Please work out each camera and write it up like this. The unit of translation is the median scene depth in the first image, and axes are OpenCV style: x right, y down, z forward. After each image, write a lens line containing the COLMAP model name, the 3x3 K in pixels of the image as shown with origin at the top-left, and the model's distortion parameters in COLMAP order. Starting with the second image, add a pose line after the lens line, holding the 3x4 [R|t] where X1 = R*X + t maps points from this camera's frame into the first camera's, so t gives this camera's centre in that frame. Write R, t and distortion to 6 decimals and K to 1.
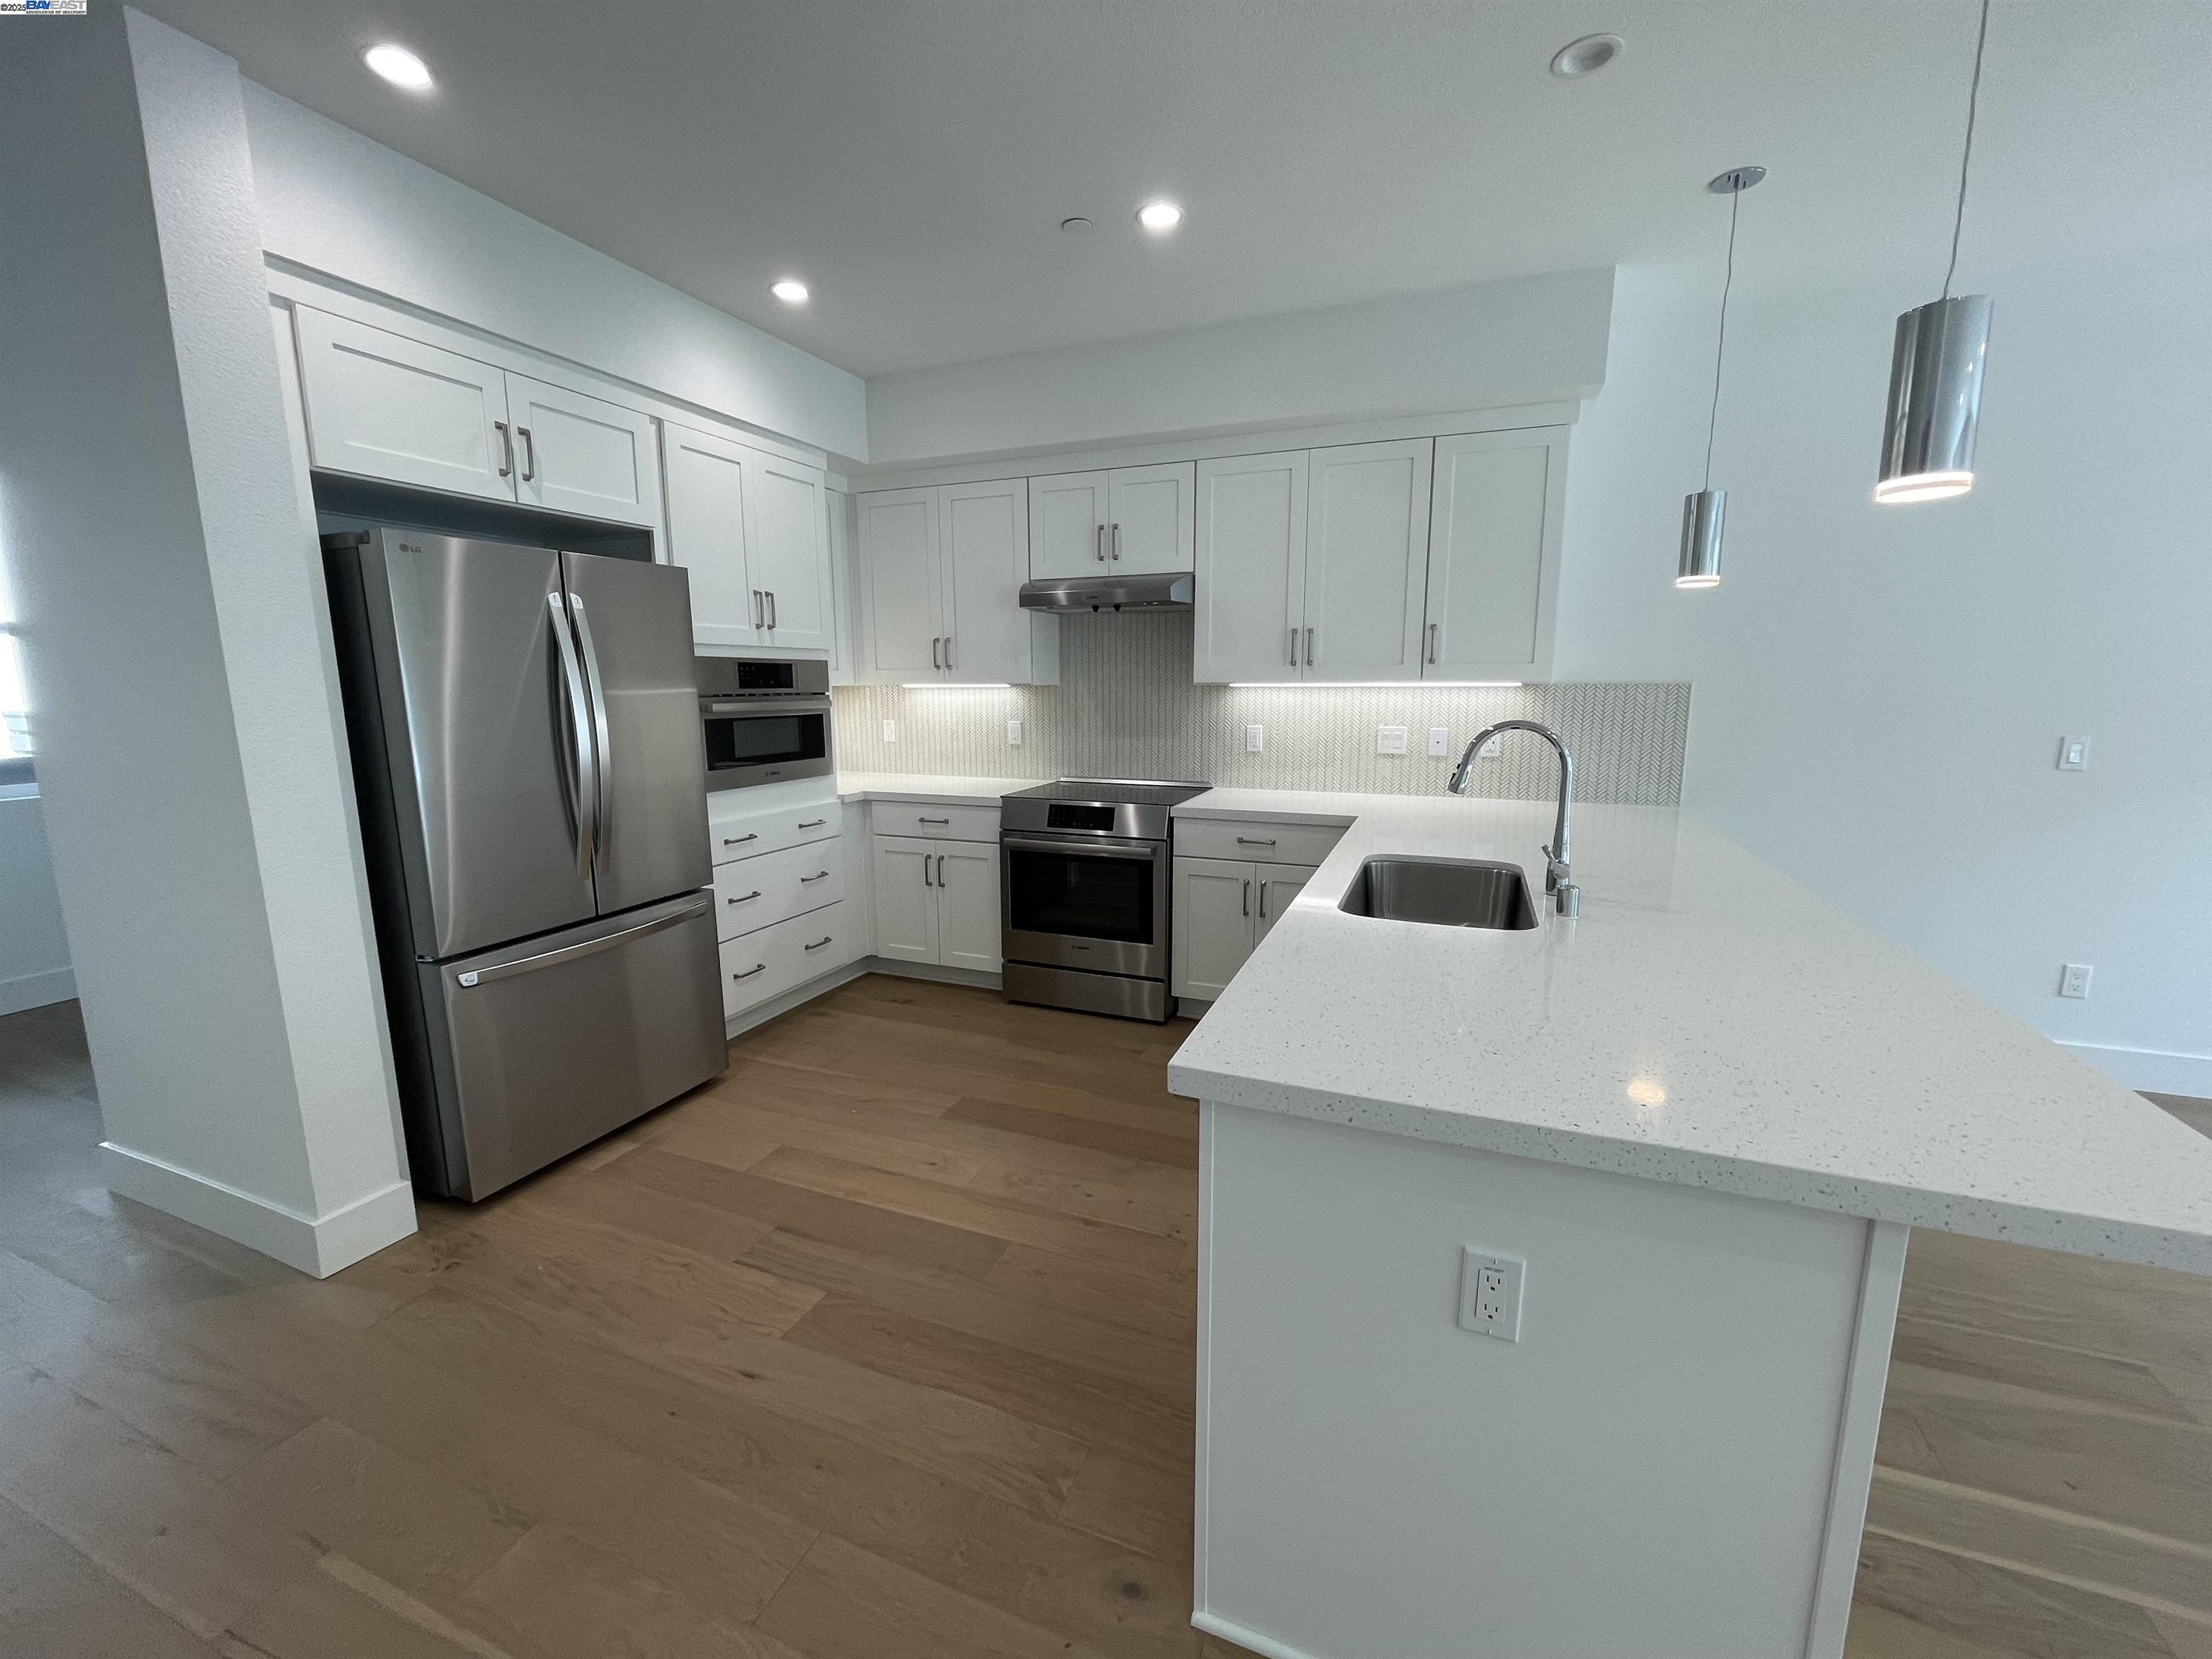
lens RADIAL K [[888.8, 0, 1099.8], [0, 888.8, 830.2], [0, 0, 1]] dist [-0.003143, 0.000186]
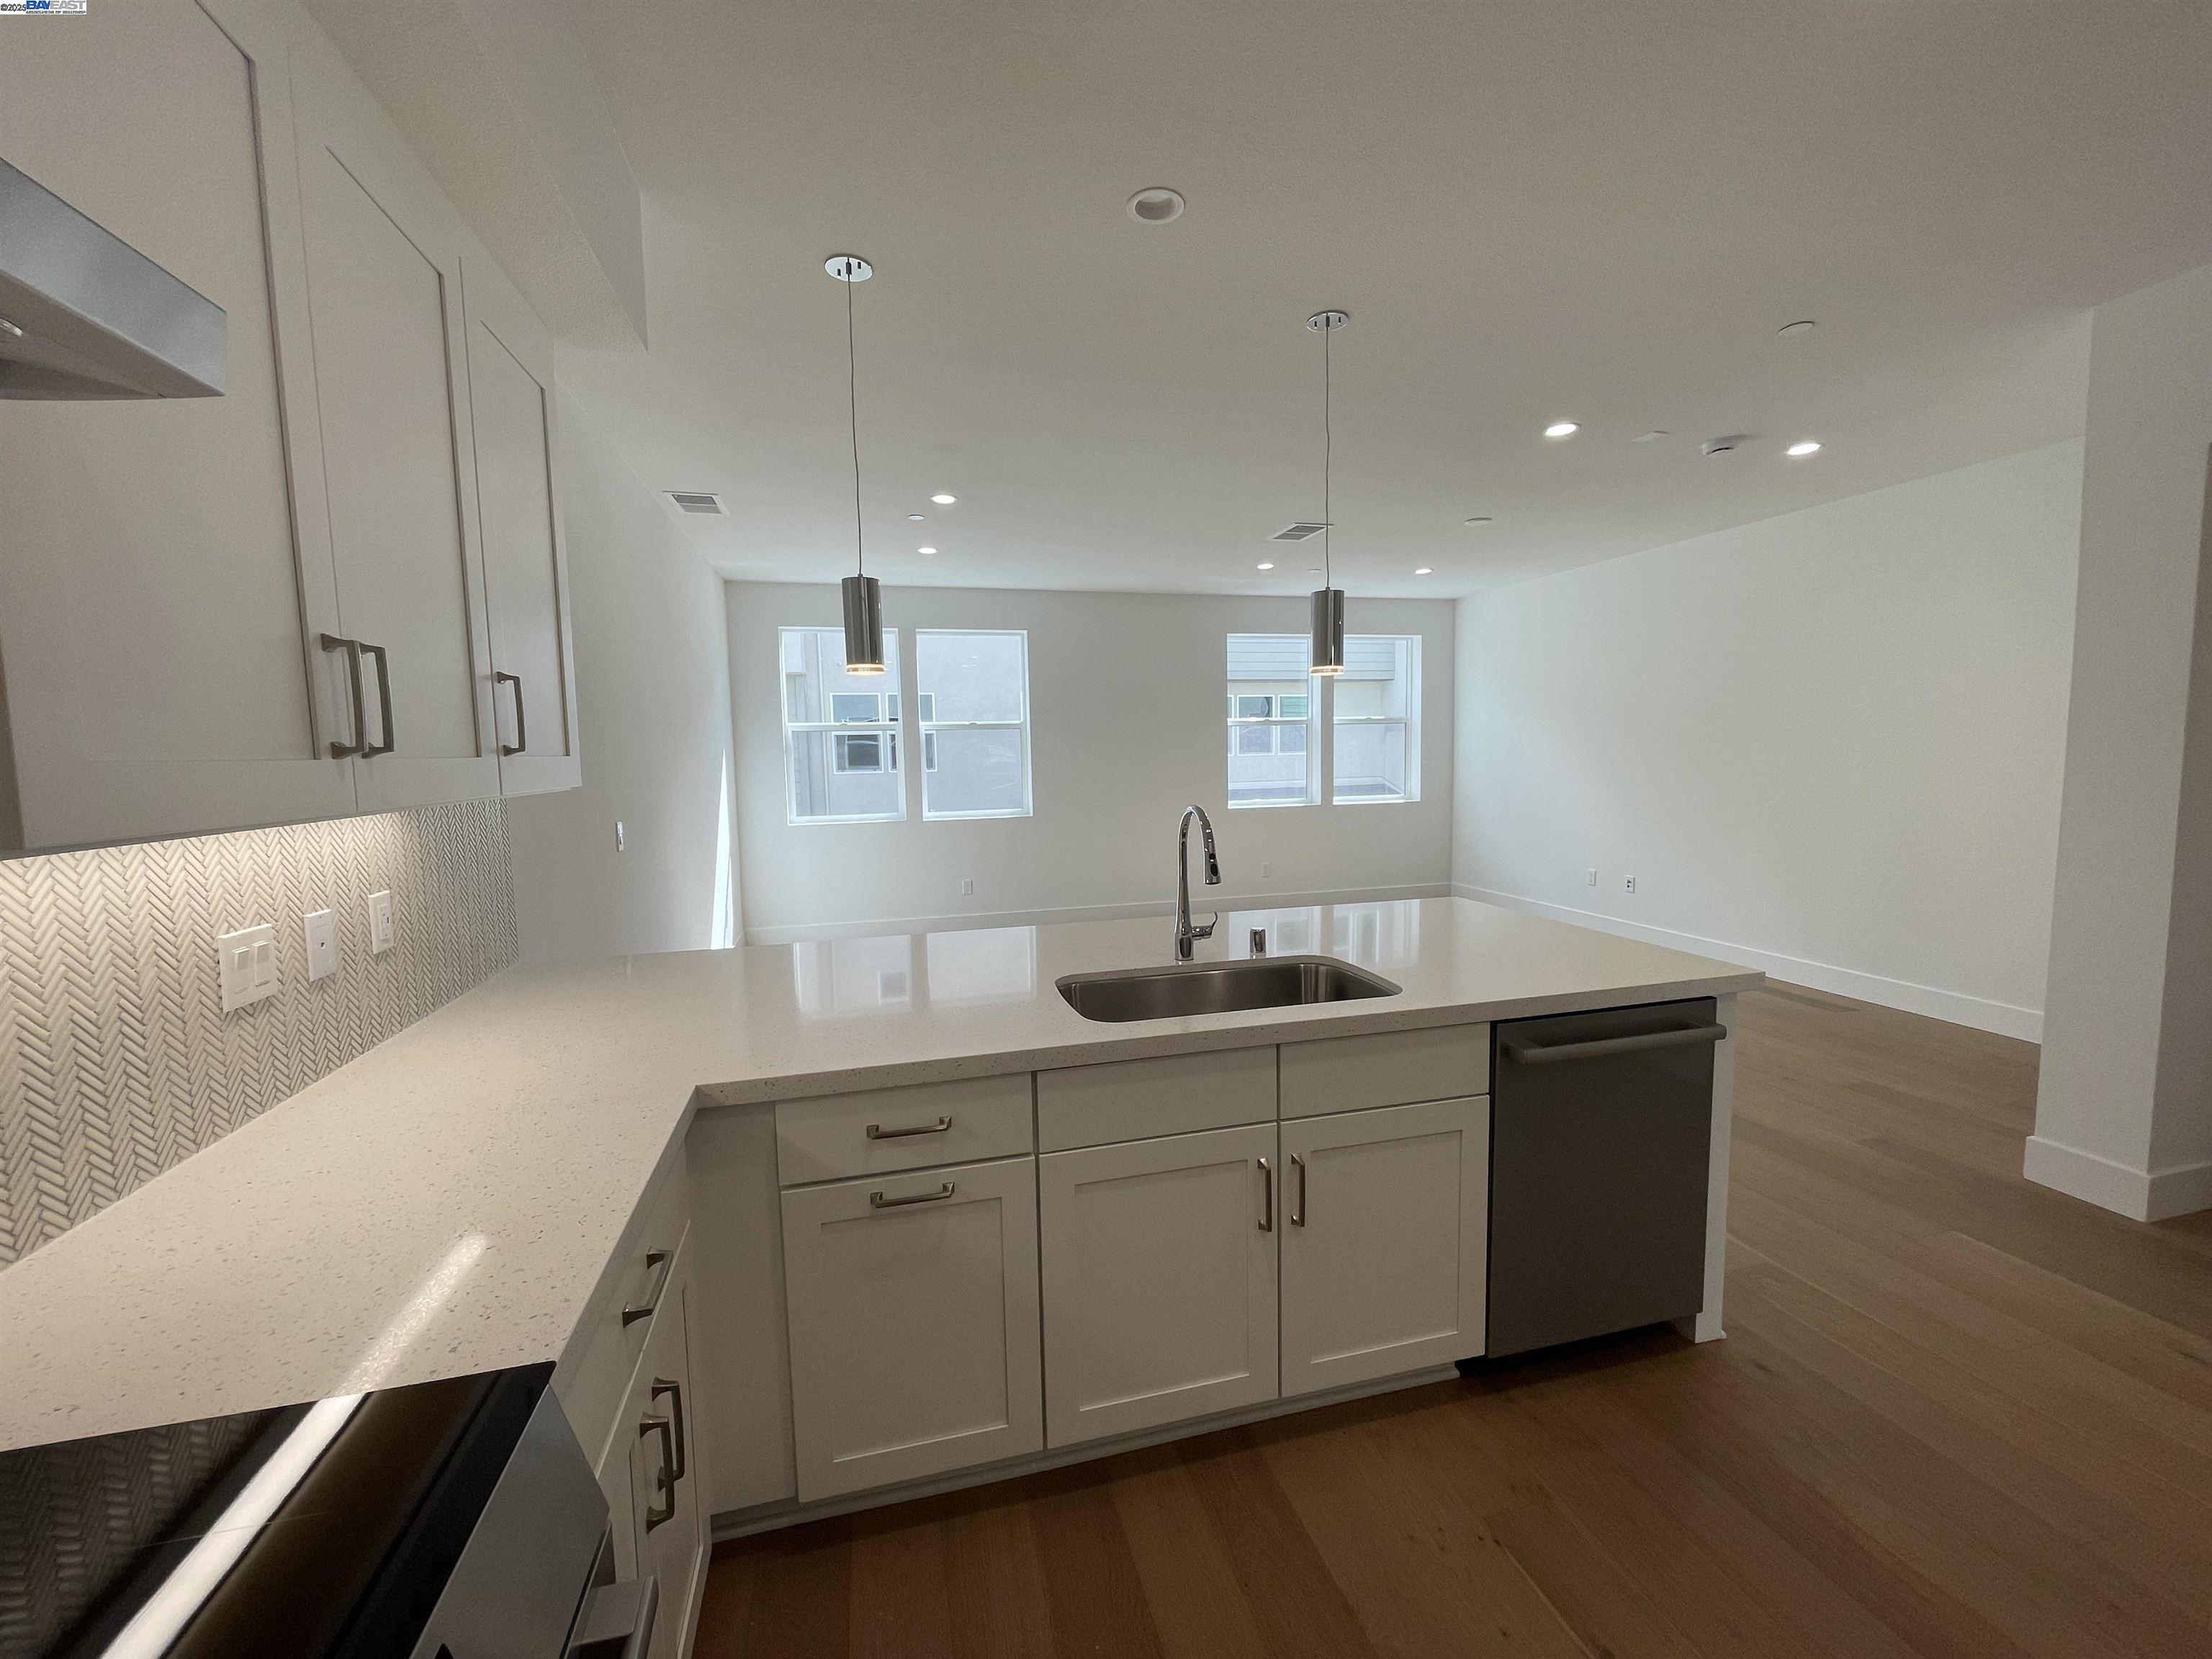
lens RADIAL K [[888.8, 0, 1110.2], [0, 888.8, 831.3], [0, 0, 1]] dist [-0.003143, 0.000186]
pose [[-0.608214, -0.058314, 0.791629, -0.170859], [0.153021, 0.969978, 0.189019, -0.181095], [-0.778884, 0.236100, -0.581030, 0.997575]]
